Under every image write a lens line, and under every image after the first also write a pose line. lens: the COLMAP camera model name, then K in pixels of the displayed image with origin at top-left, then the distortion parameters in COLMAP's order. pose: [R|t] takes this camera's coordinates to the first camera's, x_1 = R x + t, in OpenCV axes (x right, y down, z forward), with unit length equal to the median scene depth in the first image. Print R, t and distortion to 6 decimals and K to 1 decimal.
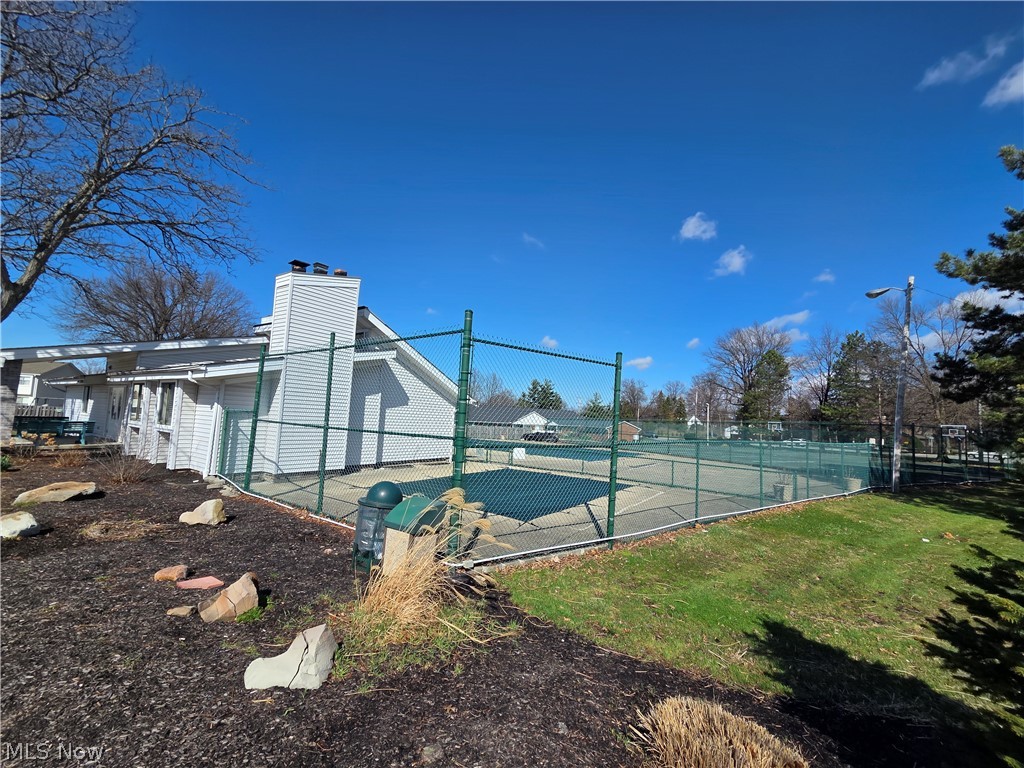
lens RADIAL K [[418.0, 0, 511.5], [0, 418.0, 385.2], [0, 0, 1]] dist [0.000175, 0.000398]
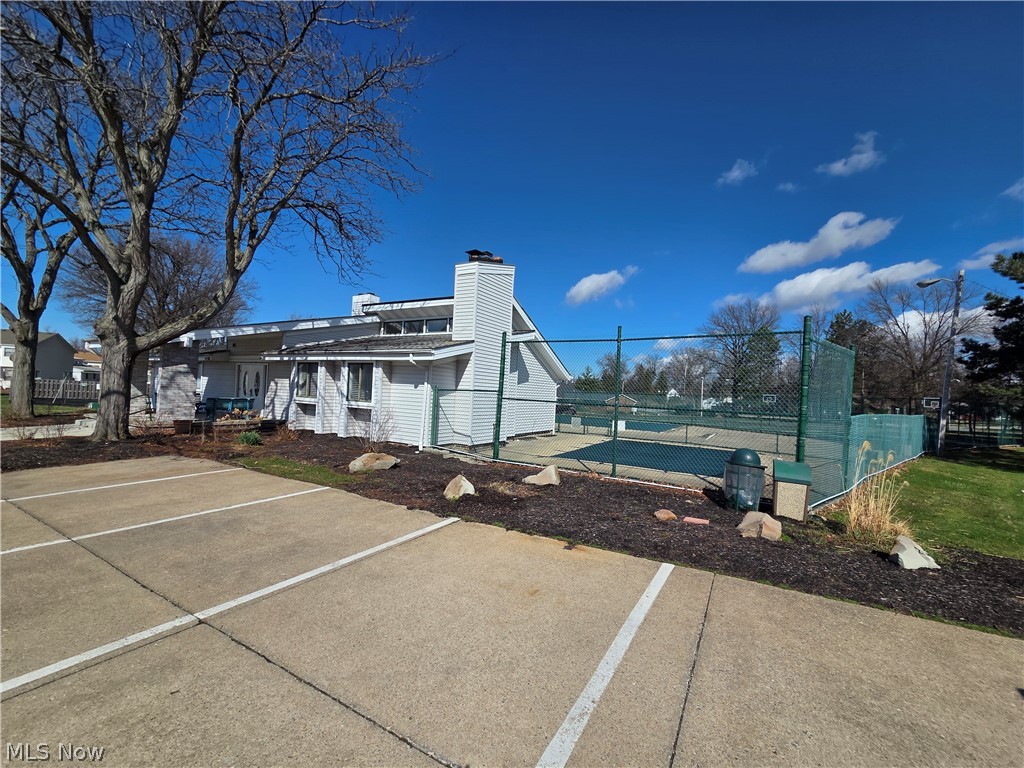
lens RADIAL K [[418.0, 0, 513.5], [0, 418.0, 386.0], [0, 0, 1]] dist [0.000175, 0.000398]
pose [[0.997145, 0.000538, 0.075513, -0.384045], [-0.005725, 0.997635, 0.068497, -0.017424], [-0.075298, -0.068733, 0.994789, -0.081597]]
